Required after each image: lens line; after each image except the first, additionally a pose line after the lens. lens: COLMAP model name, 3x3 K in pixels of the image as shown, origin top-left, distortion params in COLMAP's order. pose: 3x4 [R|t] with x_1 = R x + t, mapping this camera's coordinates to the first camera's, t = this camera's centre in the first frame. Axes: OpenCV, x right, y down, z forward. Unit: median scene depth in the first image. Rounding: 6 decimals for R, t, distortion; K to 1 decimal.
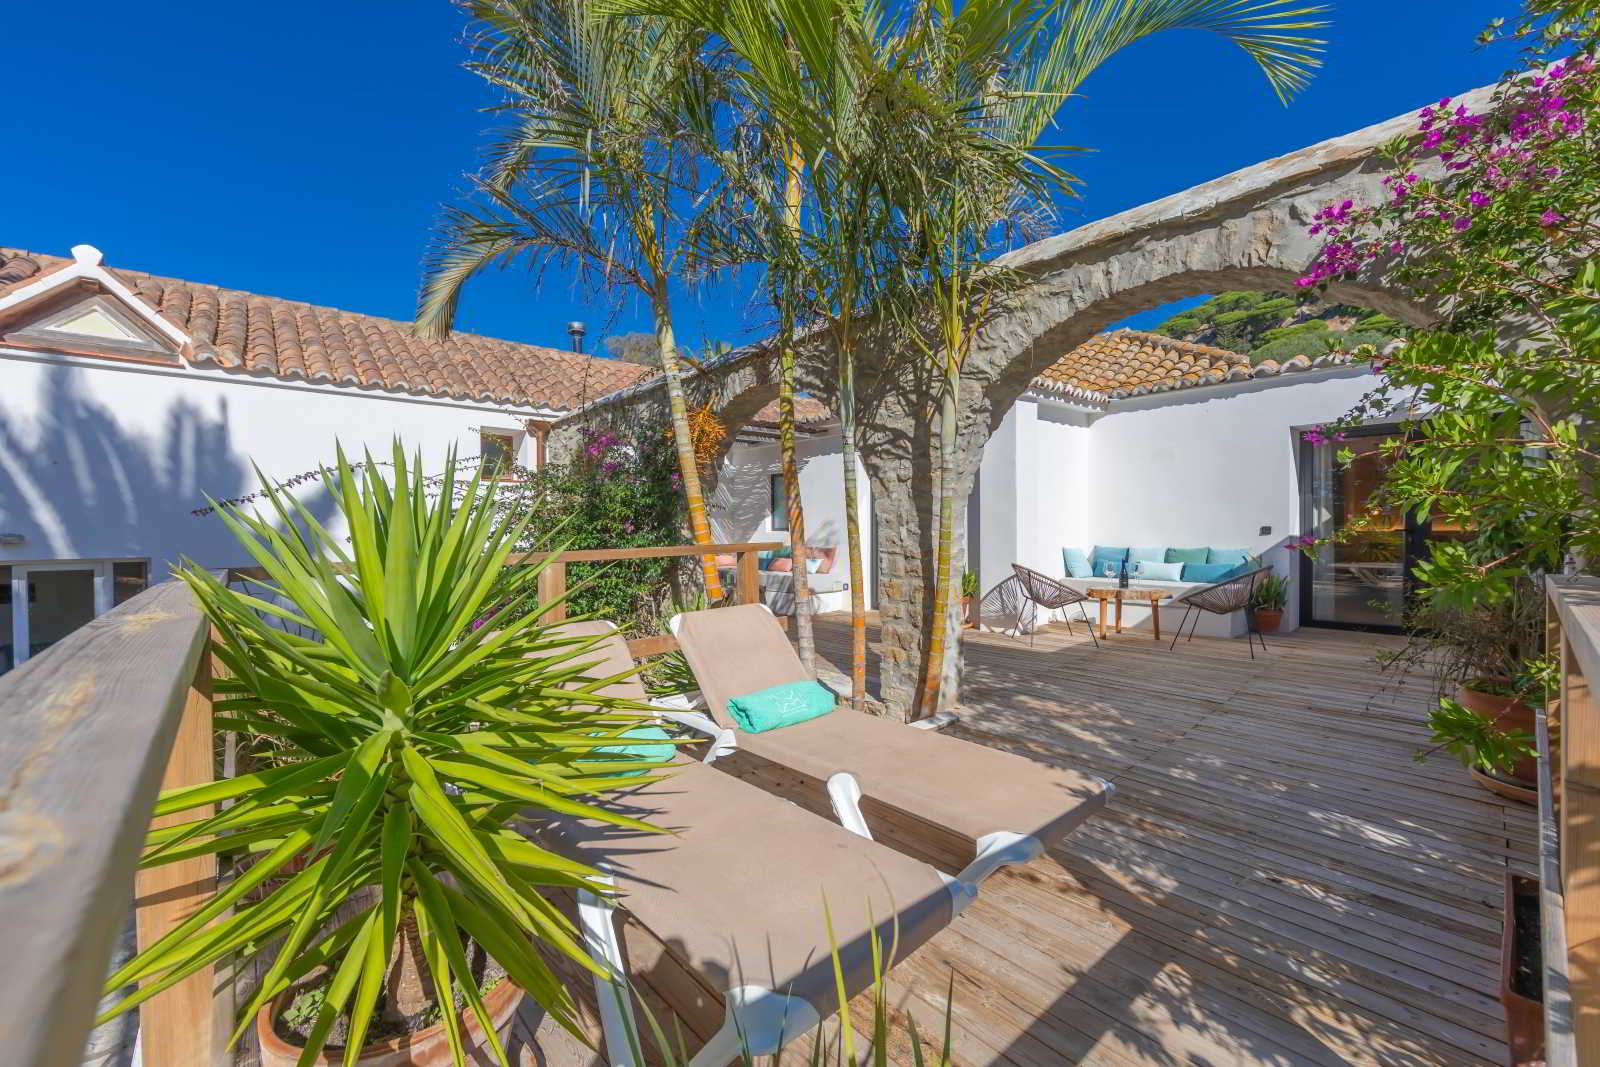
lens RADIAL K [[634.6, 0, 786.4], [0, 634.6, 537.6], [0, 0, 1]] dist [-0.001596, -0.000015]
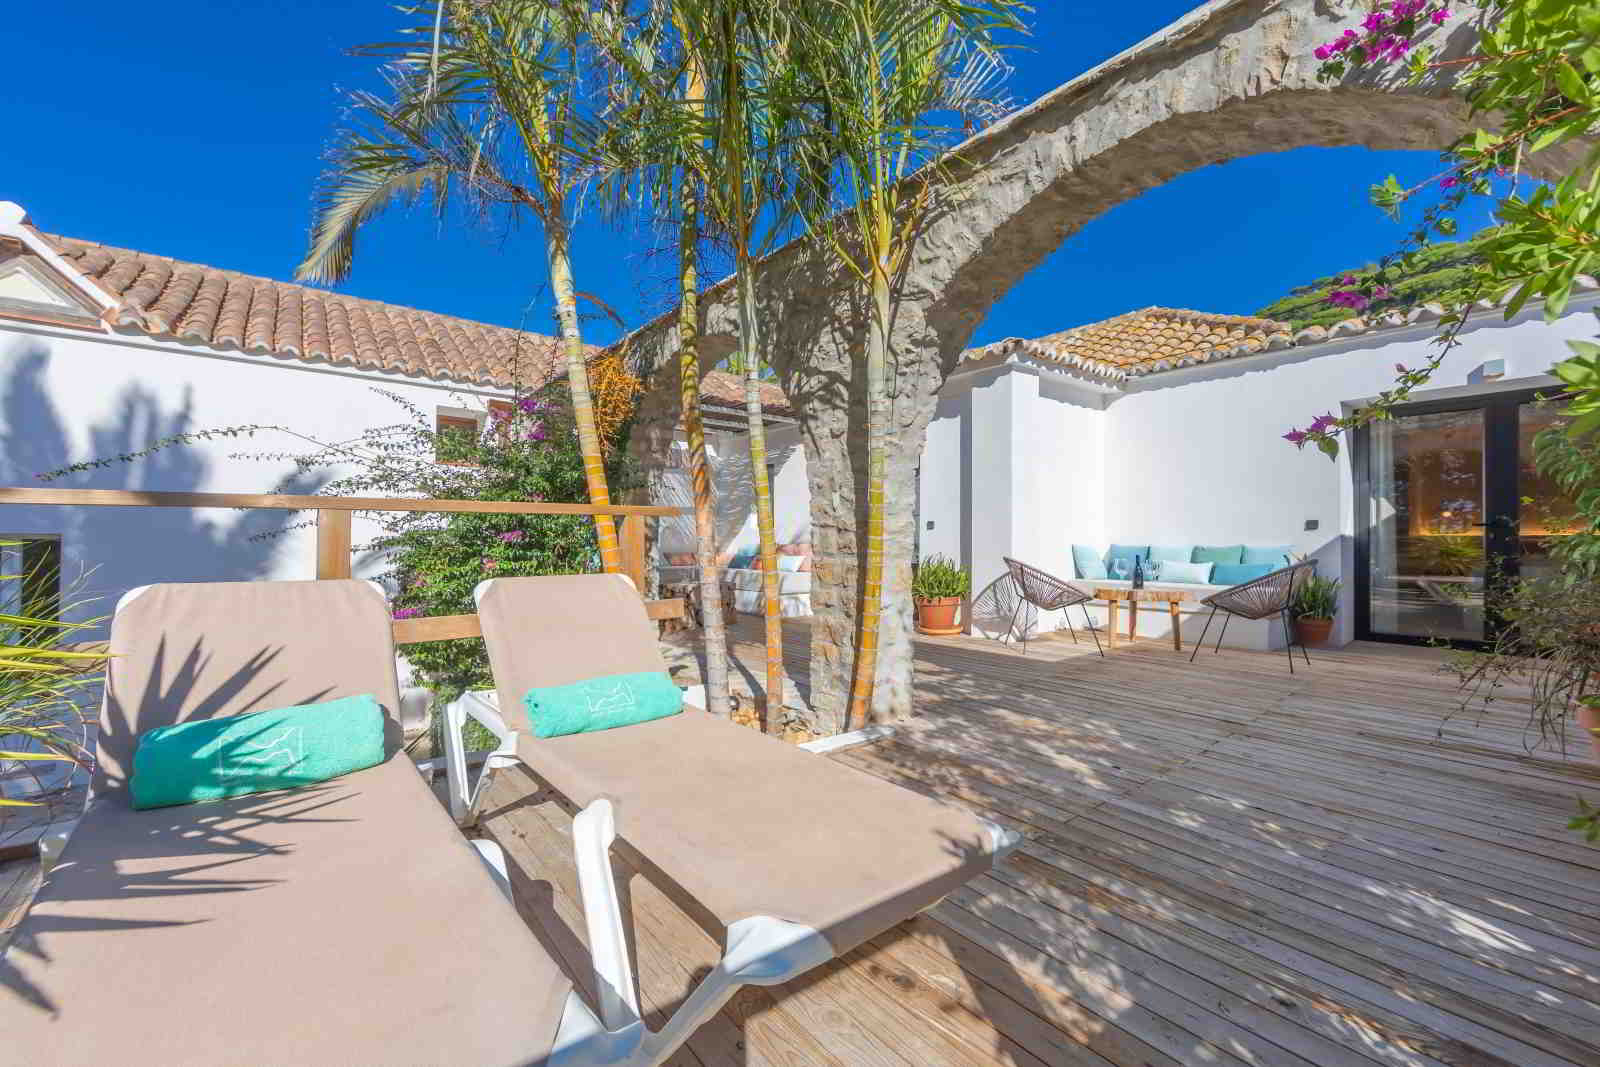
lens RADIAL K [[638.9, 0, 791.1], [0, 638.9, 535.4], [0, 0, 1]] dist [0.000081, -0.000717]
pose [[0.998632, 0.015415, -0.049956, 0.110693], [-0.016779, 0.999495, -0.026998, 0.039674], [0.049514, 0.027800, 0.998386, 0.120960]]
